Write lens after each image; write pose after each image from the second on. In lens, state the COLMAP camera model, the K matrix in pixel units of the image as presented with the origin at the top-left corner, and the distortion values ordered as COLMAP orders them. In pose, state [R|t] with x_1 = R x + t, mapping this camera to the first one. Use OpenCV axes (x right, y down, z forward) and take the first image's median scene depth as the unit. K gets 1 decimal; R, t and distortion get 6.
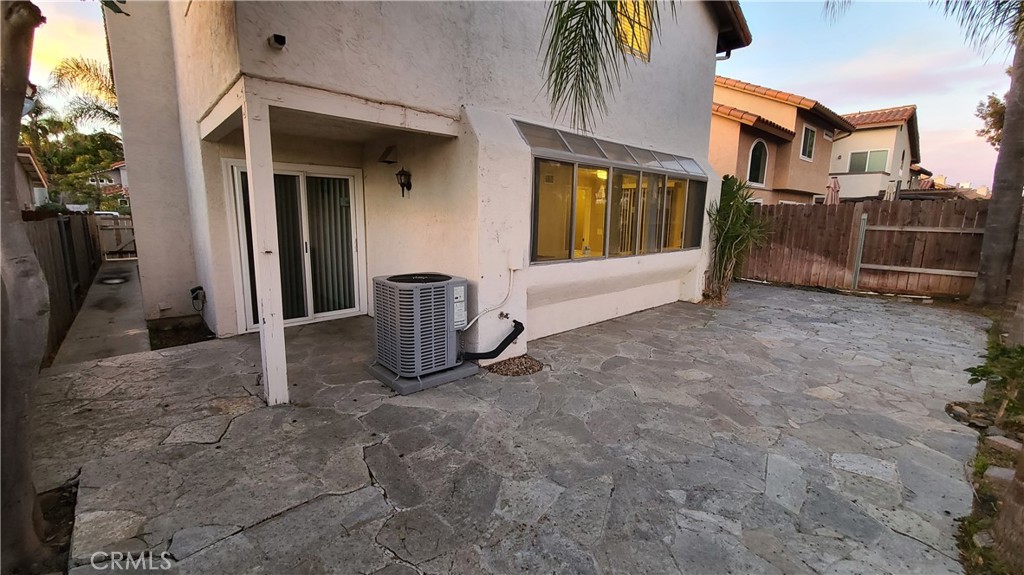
lens RADIAL K [[419.7, 0, 511.6], [0, 419.7, 280.2], [0, 0, 1]] dist [-0.000452, 0.000565]
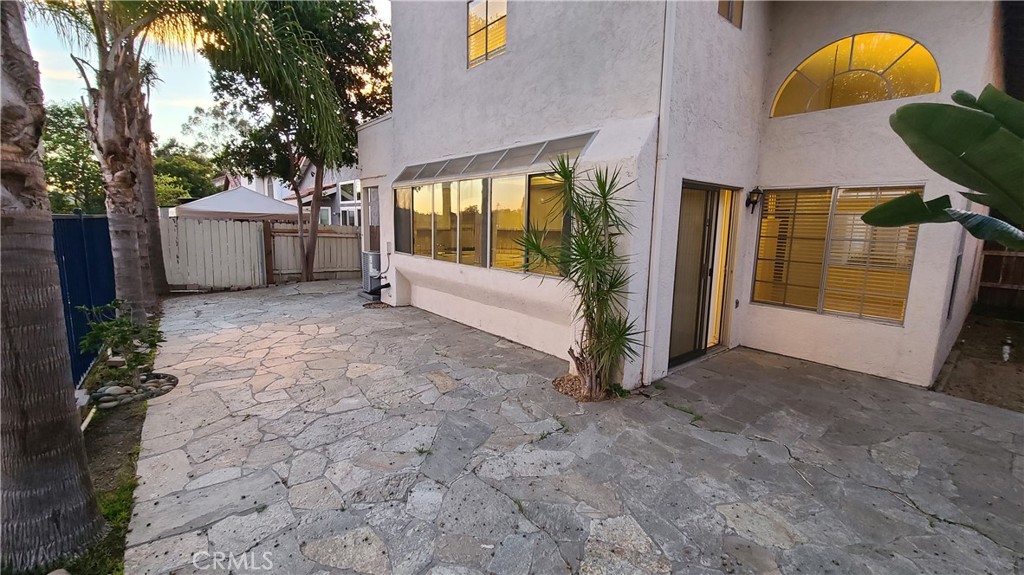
lens RADIAL K [[419.7, 0, 507.9], [0, 419.7, 281.7], [0, 0, 1]] dist [-0.000452, 0.000565]
pose [[-0.043690, 0.127412, -0.990887, 1.967607], [-0.182099, 0.974203, 0.133295, -0.264637], [0.982309, 0.186263, -0.019362, 1.741525]]
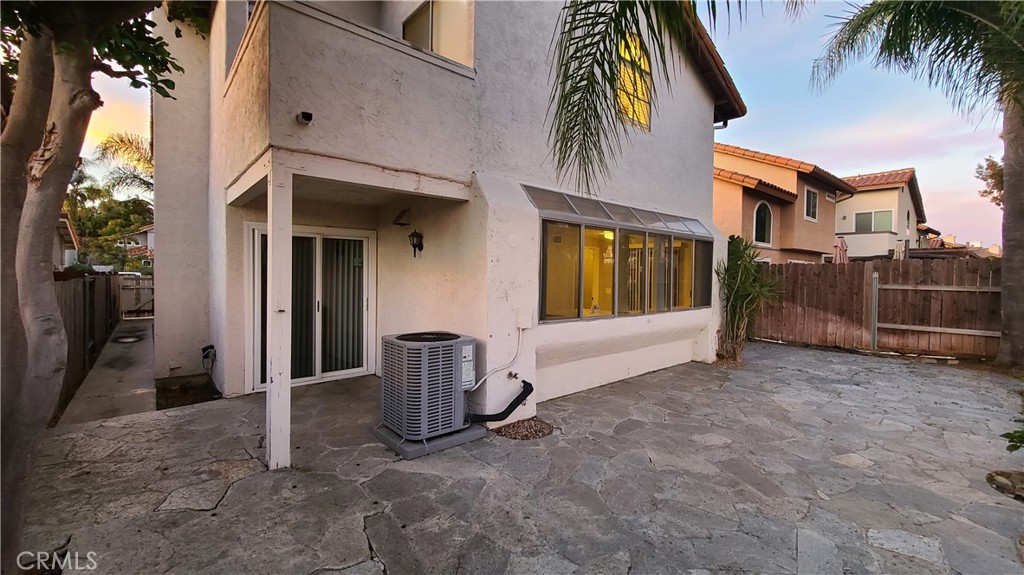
lens RADIAL K [[419.7, 0, 511.6], [0, 419.7, 280.6], [0, 0, 1]] dist [-0.000452, 0.000565]
pose [[0.999752, -0.001939, -0.022197, 0.001926], [-0.001176, 0.990223, -0.139488, 0.001278], [0.022250, 0.139479, 0.989975, -0.005497]]
